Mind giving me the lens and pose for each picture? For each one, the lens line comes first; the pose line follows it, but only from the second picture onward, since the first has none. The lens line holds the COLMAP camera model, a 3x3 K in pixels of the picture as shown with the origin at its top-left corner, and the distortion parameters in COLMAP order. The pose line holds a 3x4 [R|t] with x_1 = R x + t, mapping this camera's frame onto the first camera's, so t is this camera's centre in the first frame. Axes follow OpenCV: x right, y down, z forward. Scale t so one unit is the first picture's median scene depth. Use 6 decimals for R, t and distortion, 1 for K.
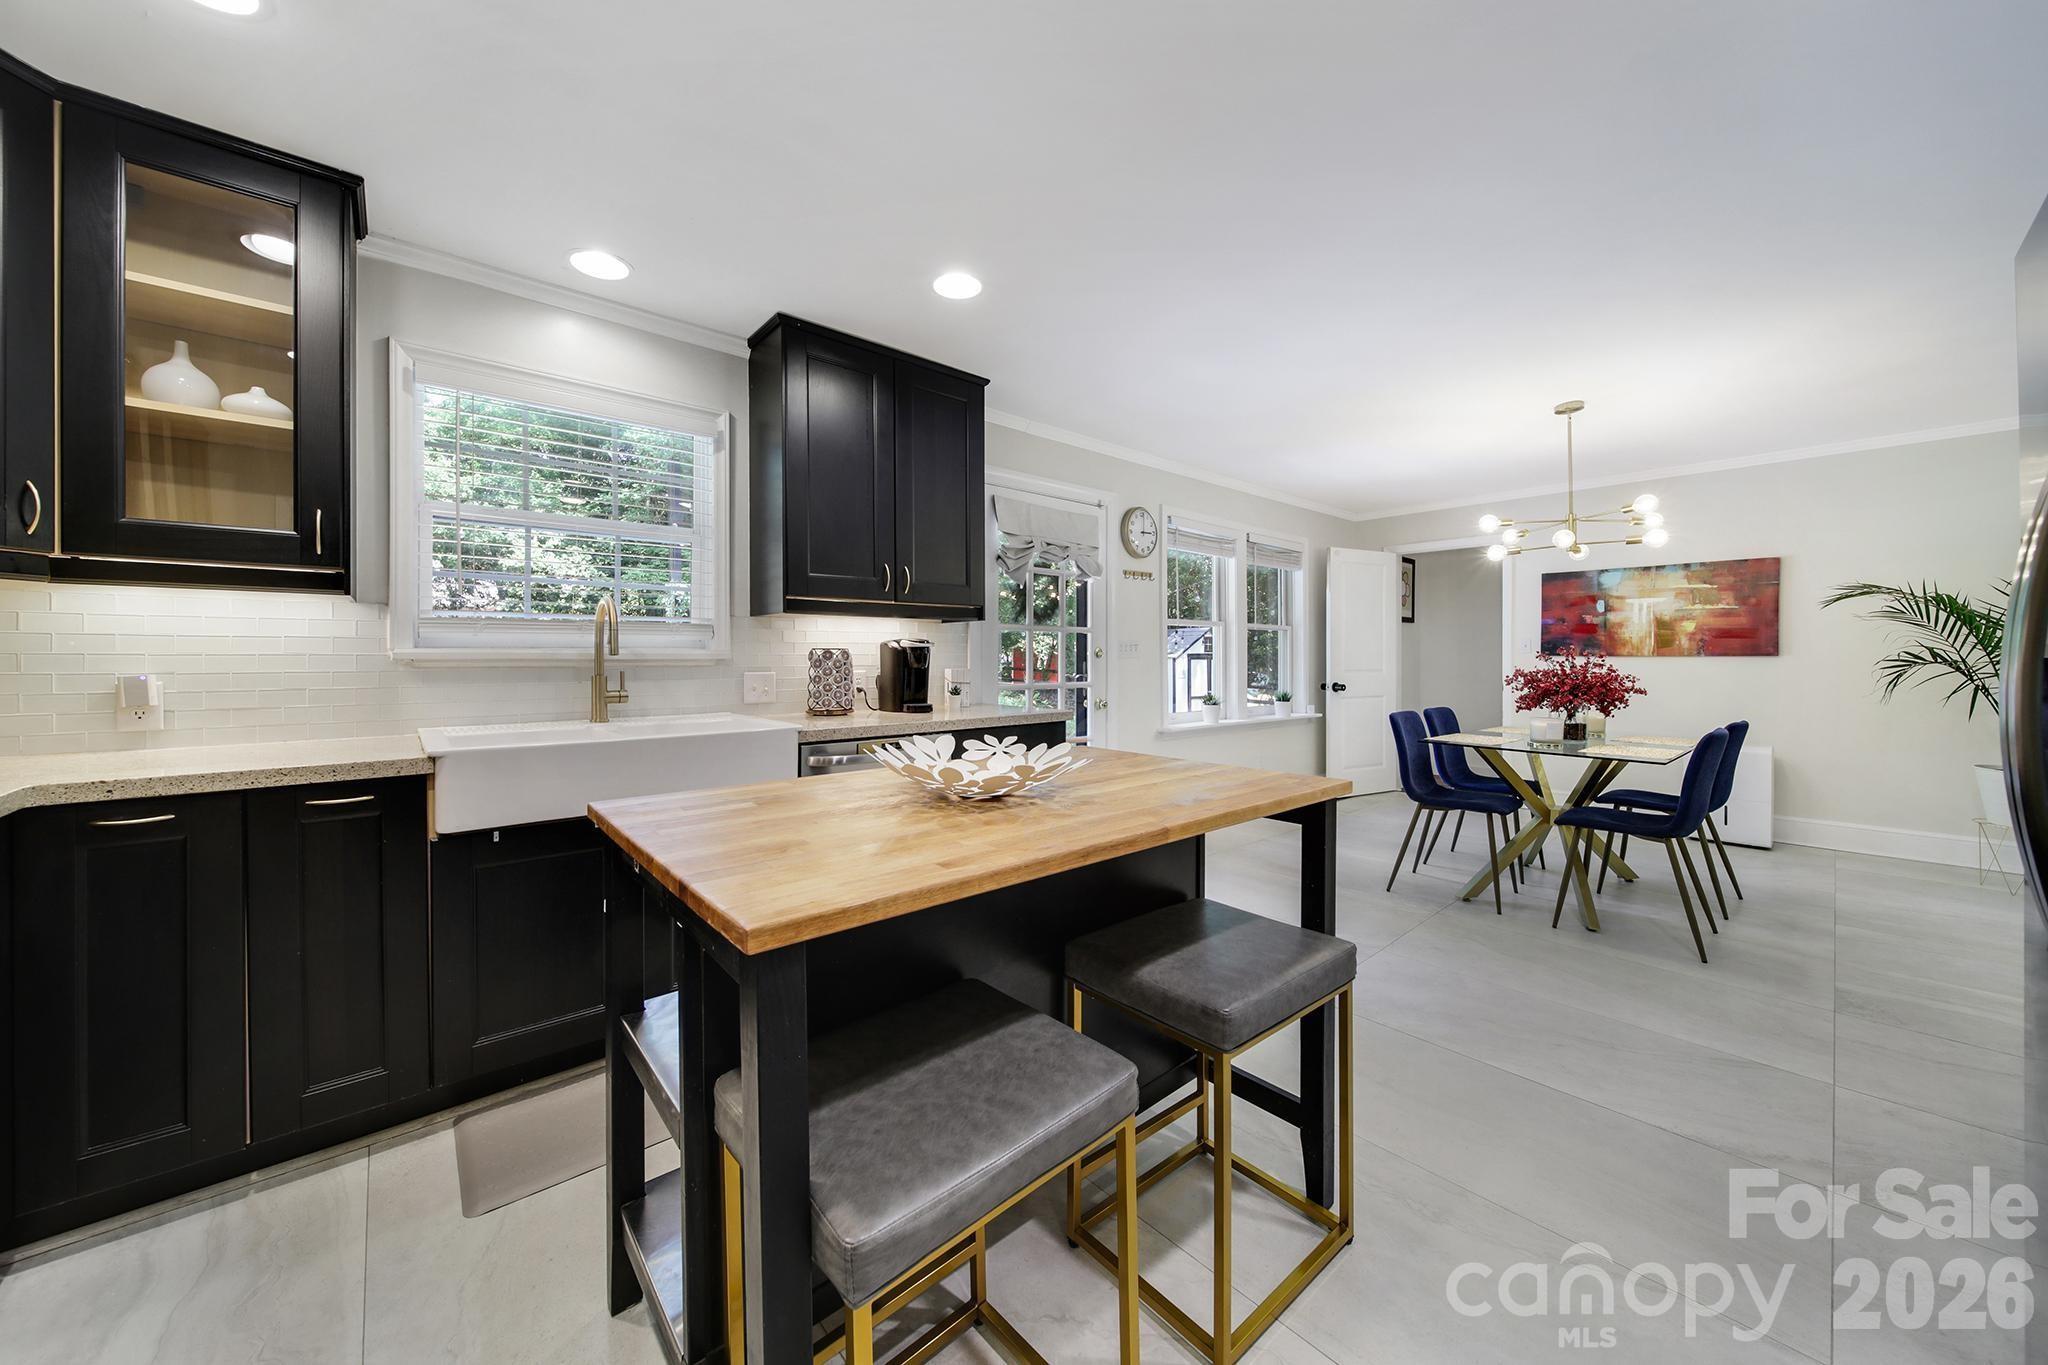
lens RADIAL K [[715.5, 0, 1024.9], [0, 715.5, 660.6], [0, 0, 1]] dist [-0.002816, -0.001607]
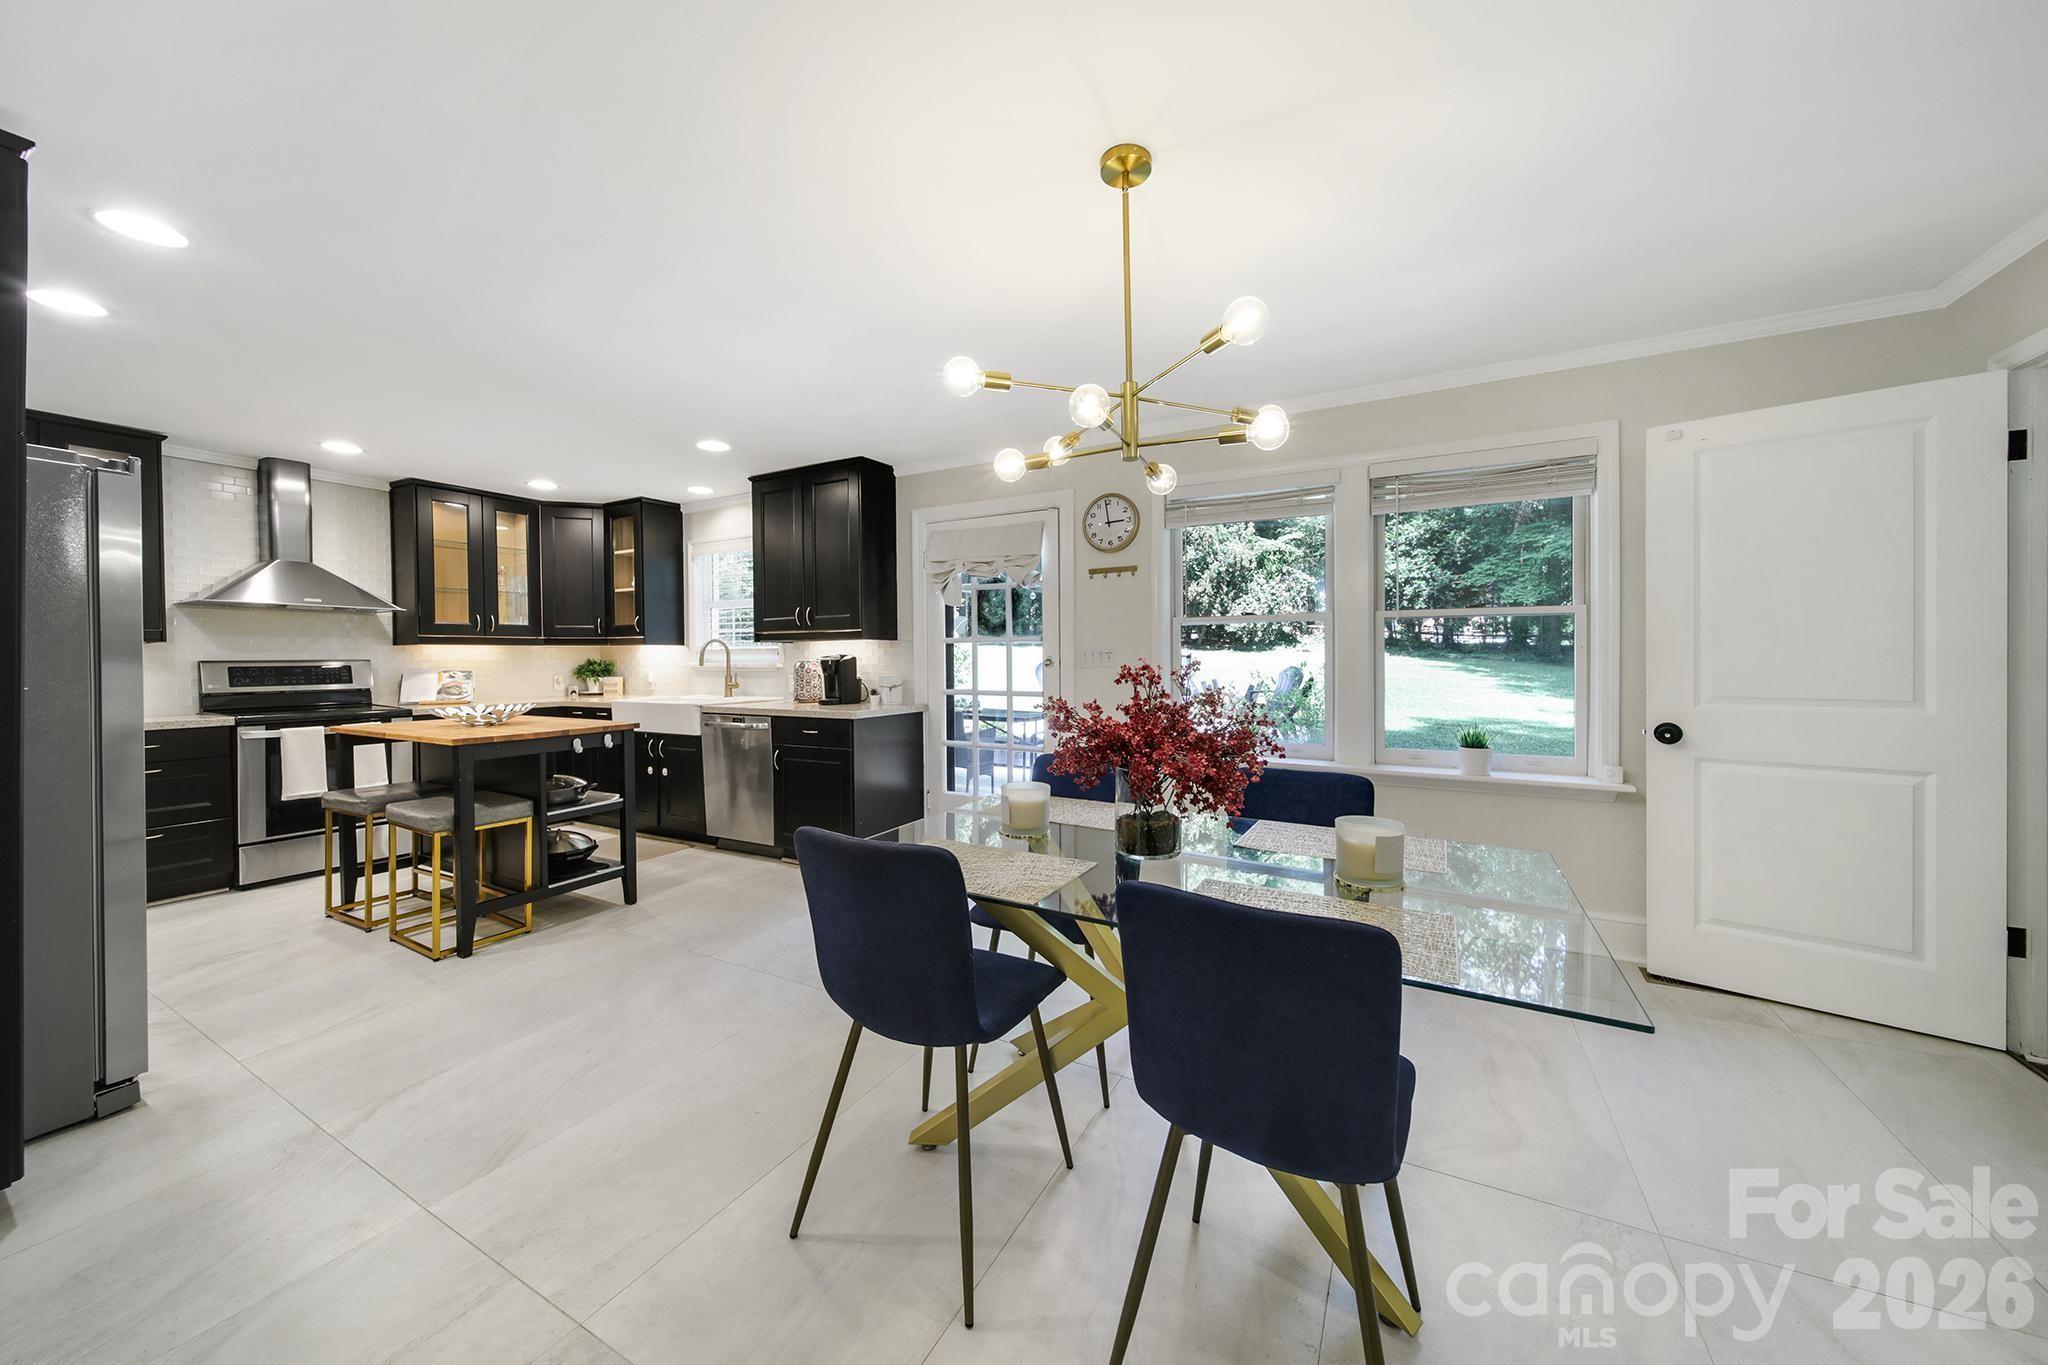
lens RADIAL K [[715.5, 0, 1023.5], [0, 715.5, 671.7], [0, 0, 1]] dist [-0.002816, -0.001607]
pose [[0.344102, 0.017462, -0.938770, 0.926806], [0.002493, 0.999807, 0.019511, -0.015414], [0.938929, -0.009054, 0.343992, 0.593121]]
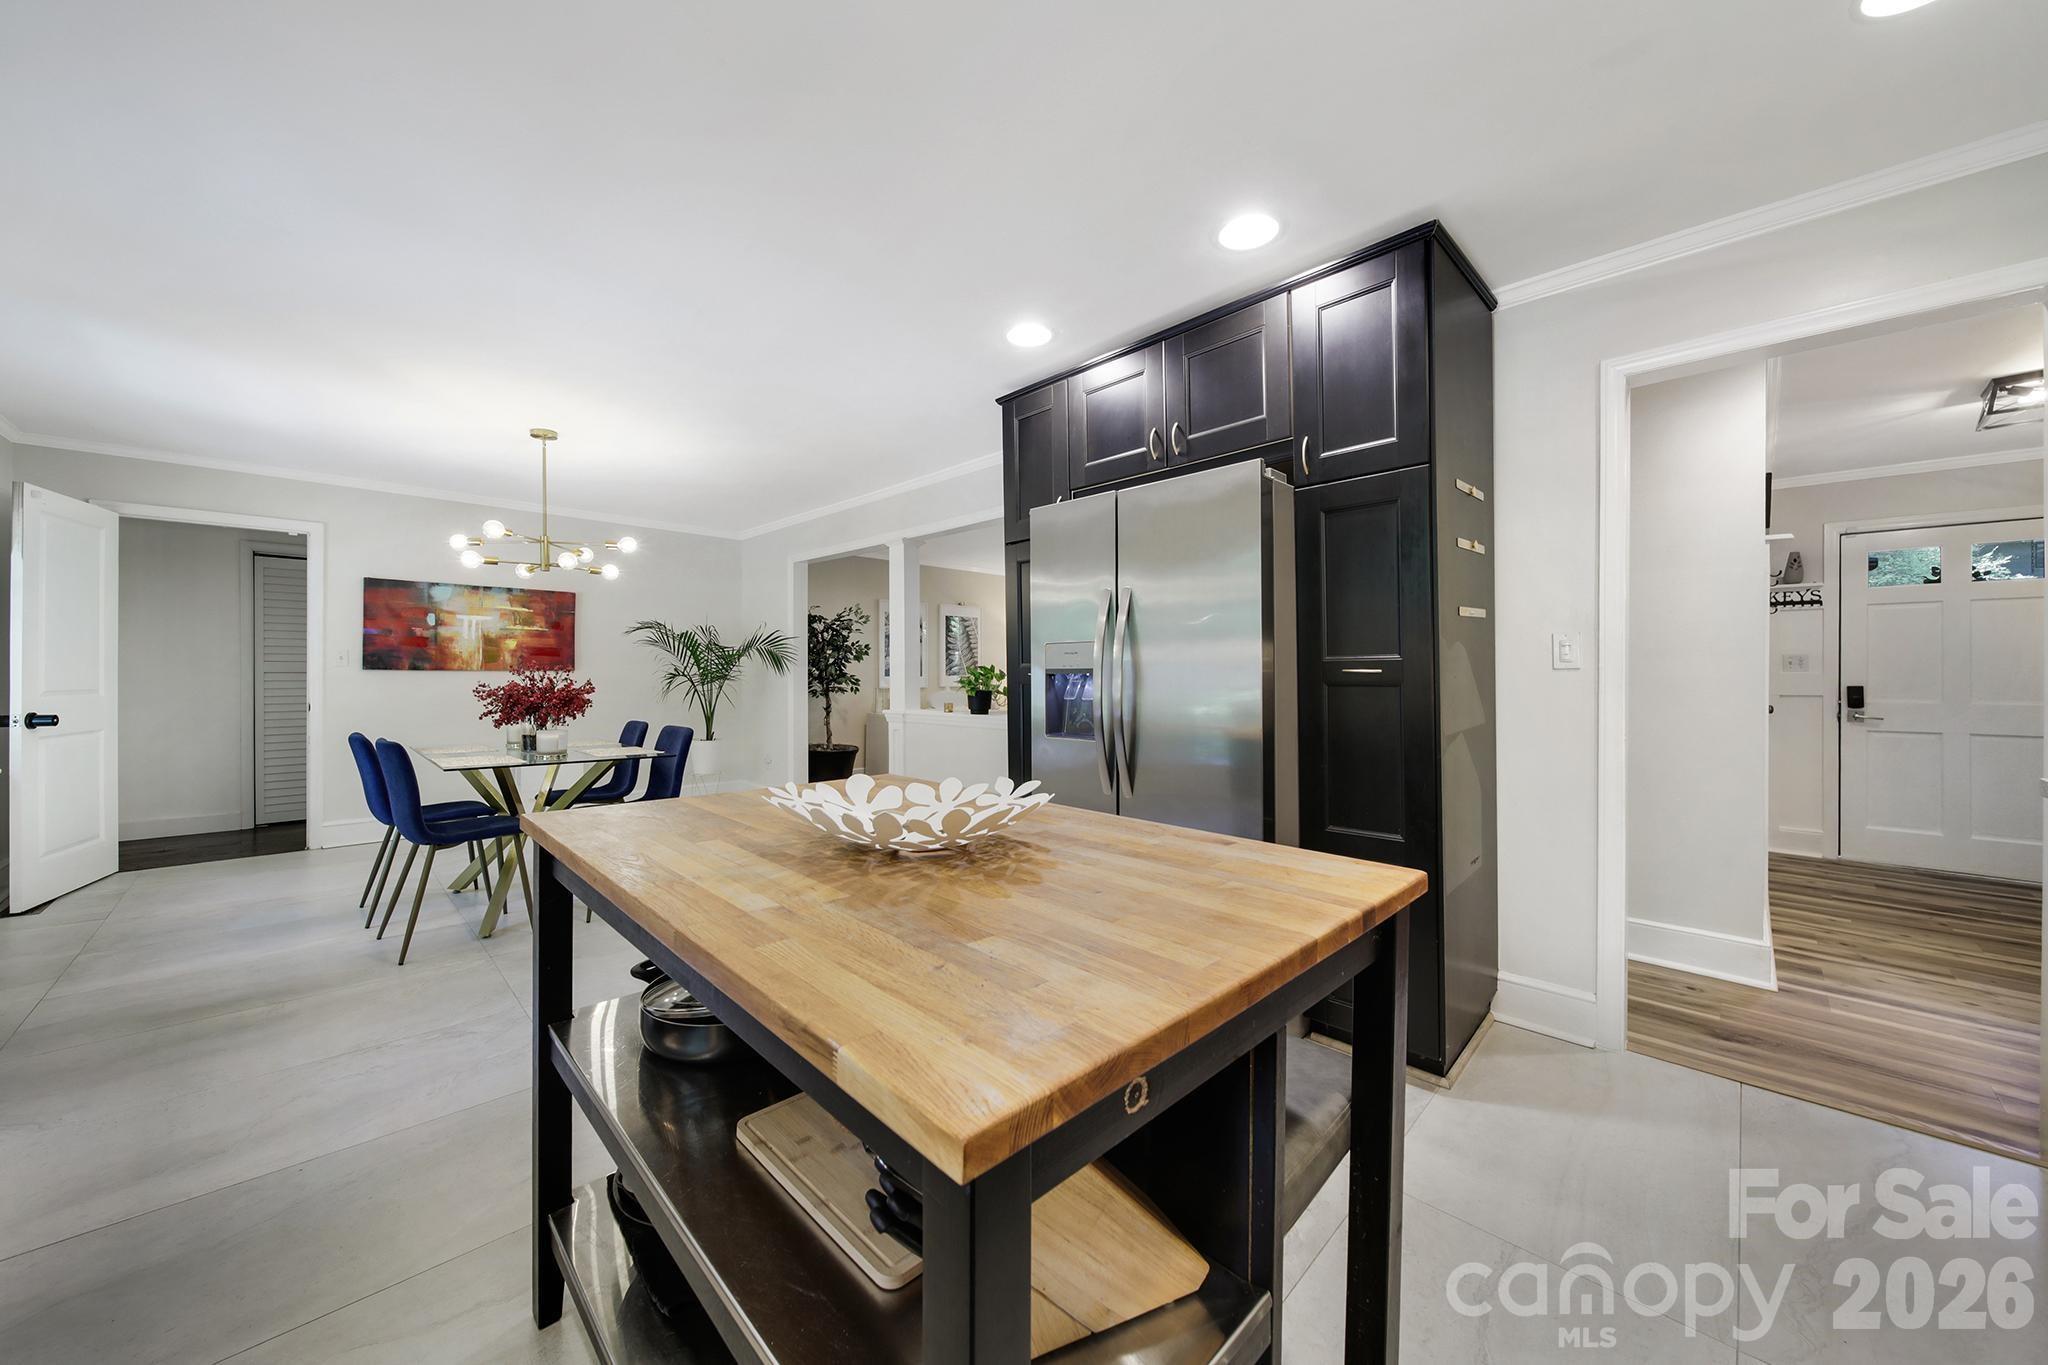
lens RADIAL K [[715.5, 0, 1013.0], [0, 715.5, 674.3], [0, 0, 1]] dist [-0.002816, -0.001607]
pose [[-0.058192, -0.002834, 0.998301, -0.253617], [0.002274, 0.999993, 0.002971, -0.001678], [-0.998303, 0.002443, -0.058185, 0.287018]]
